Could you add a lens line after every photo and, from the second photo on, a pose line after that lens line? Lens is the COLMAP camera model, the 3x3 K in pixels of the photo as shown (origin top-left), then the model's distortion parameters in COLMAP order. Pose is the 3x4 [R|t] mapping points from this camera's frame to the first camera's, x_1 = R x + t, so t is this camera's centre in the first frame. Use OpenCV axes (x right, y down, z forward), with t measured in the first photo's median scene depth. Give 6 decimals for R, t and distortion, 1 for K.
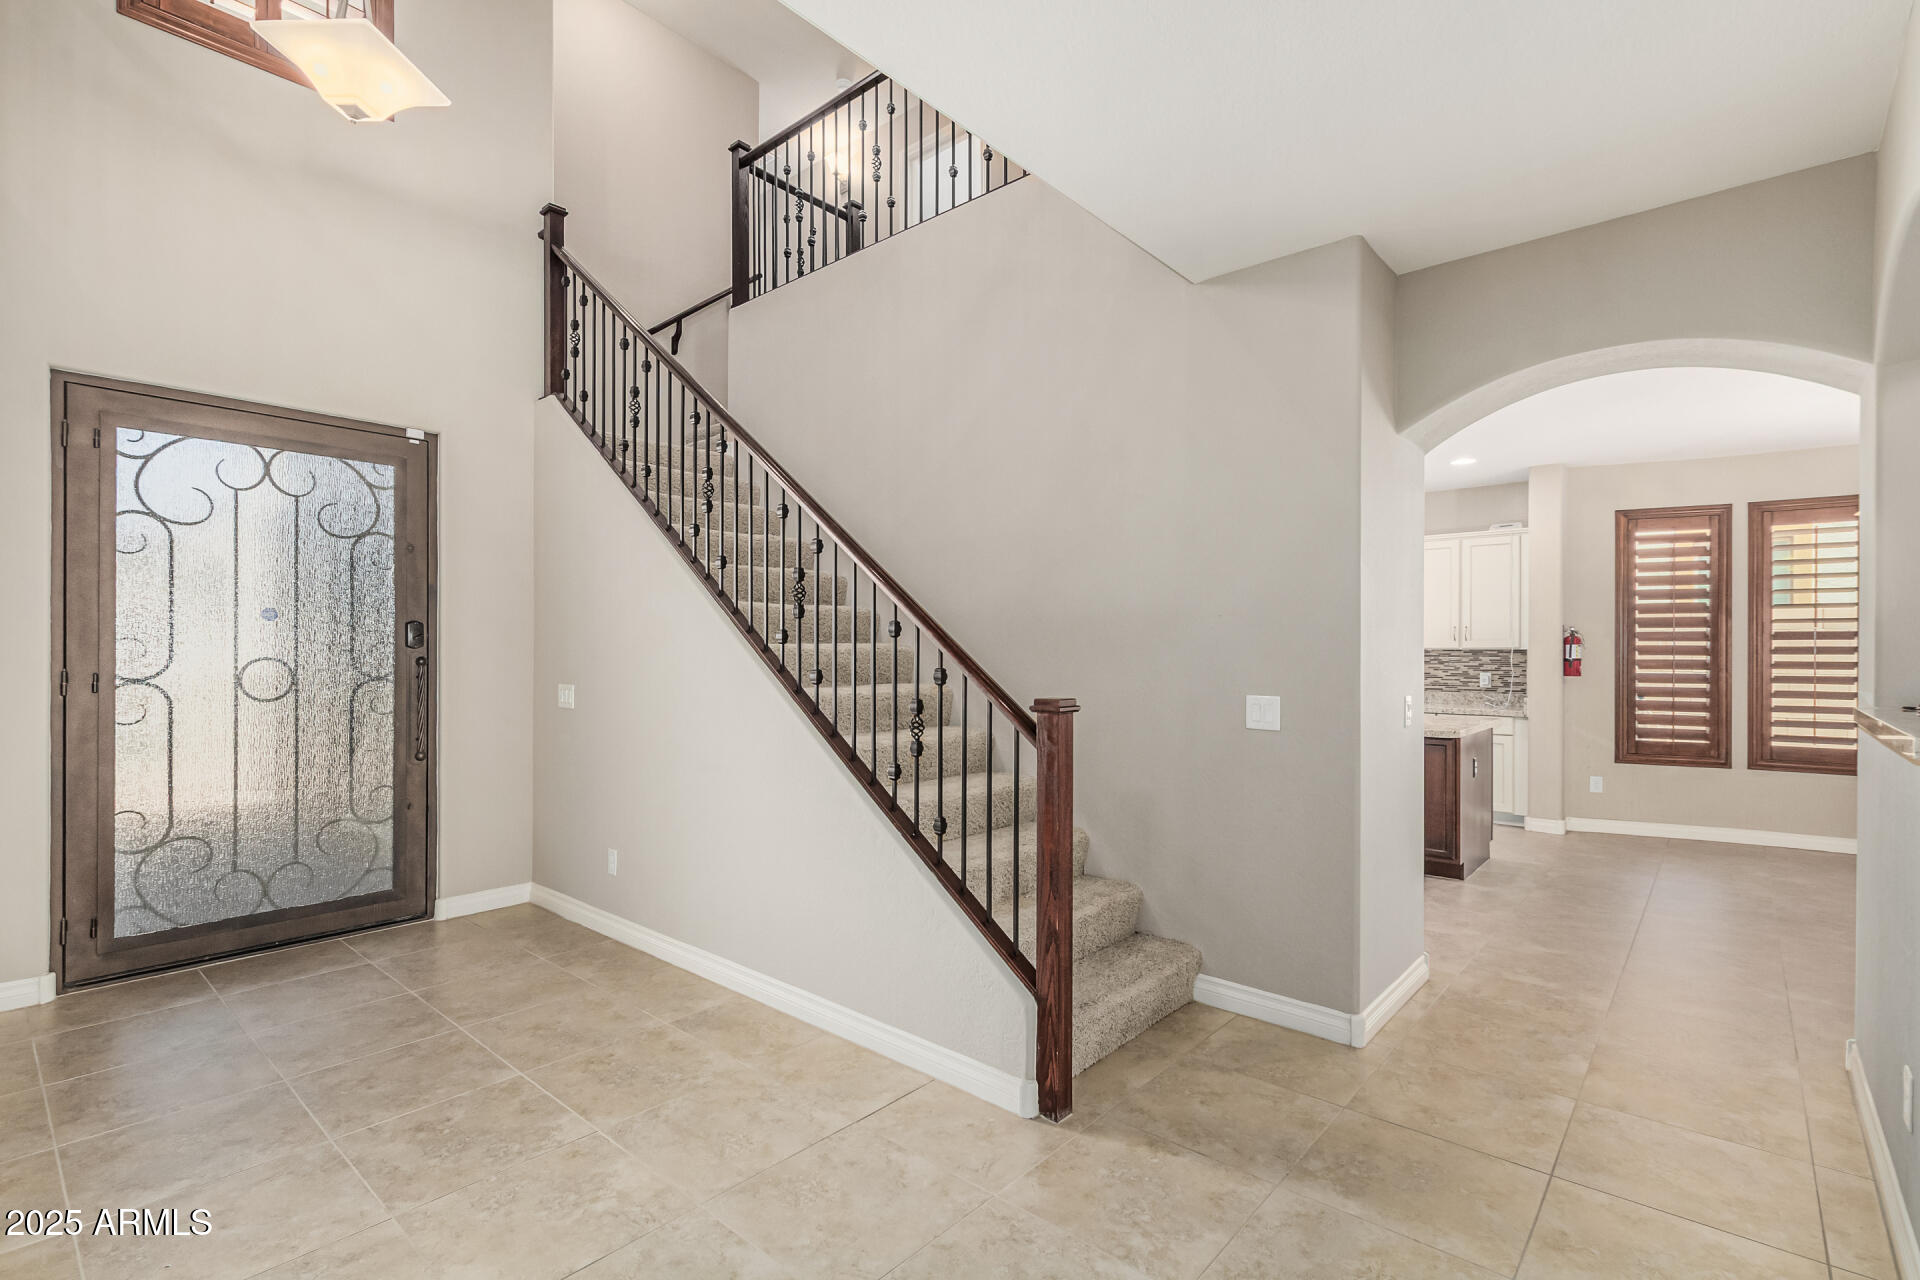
lens RADIAL K [[883.8, 0, 961.5], [0, 883.8, 639.1], [0, 0, 1]] dist [0.000239, 0.000020]
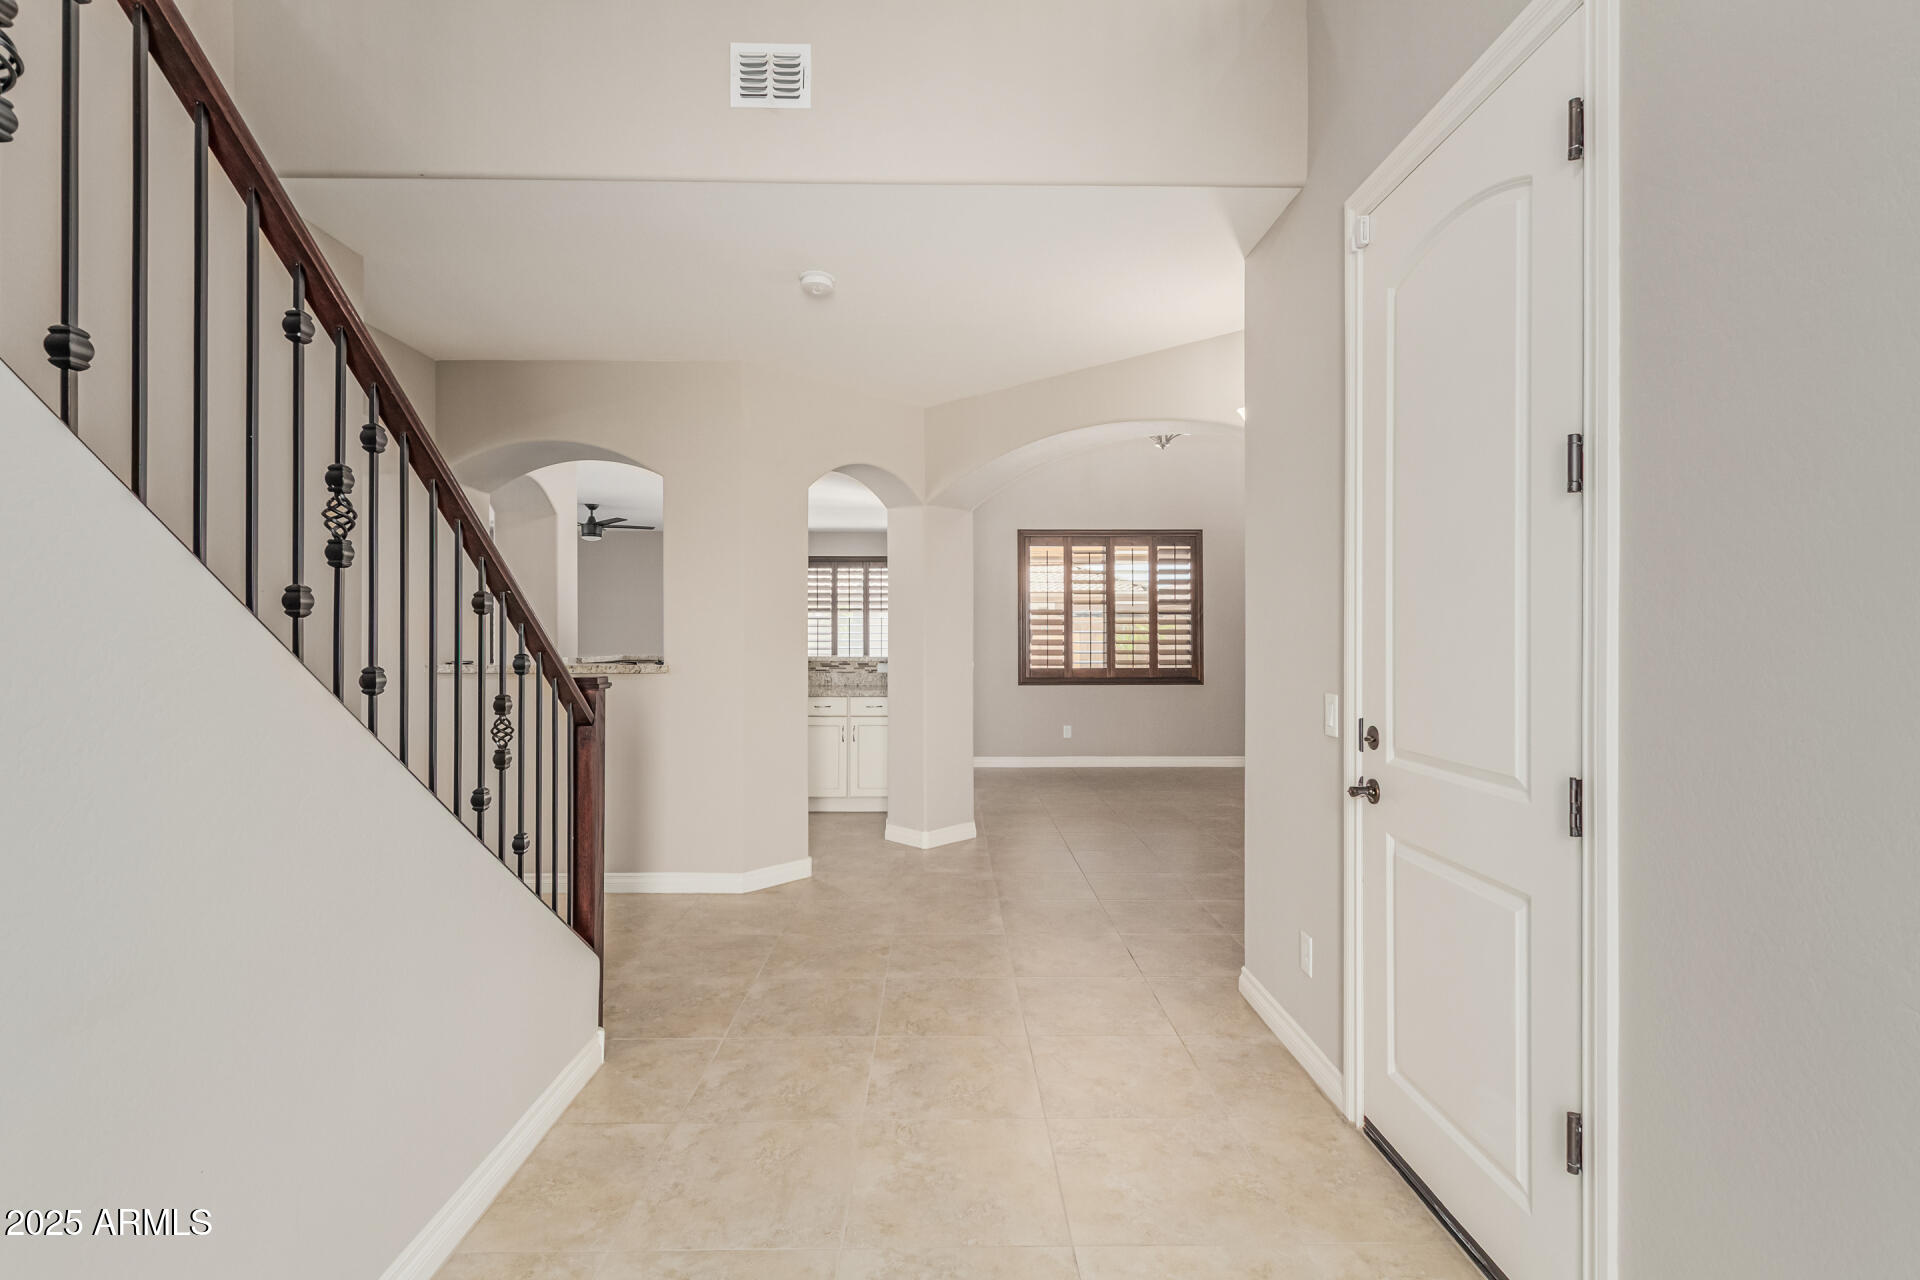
lens RADIAL K [[883.8, 0, 959.5], [0, 883.8, 638.3], [0, 0, 1]] dist [0.000239, 0.000020]
pose [[-0.668509, -0.005133, 0.743687, -1.211305], [-0.006288, 0.999979, 0.001250, 0.020417], [-0.743678, -0.003840, -0.668527, 1.656676]]
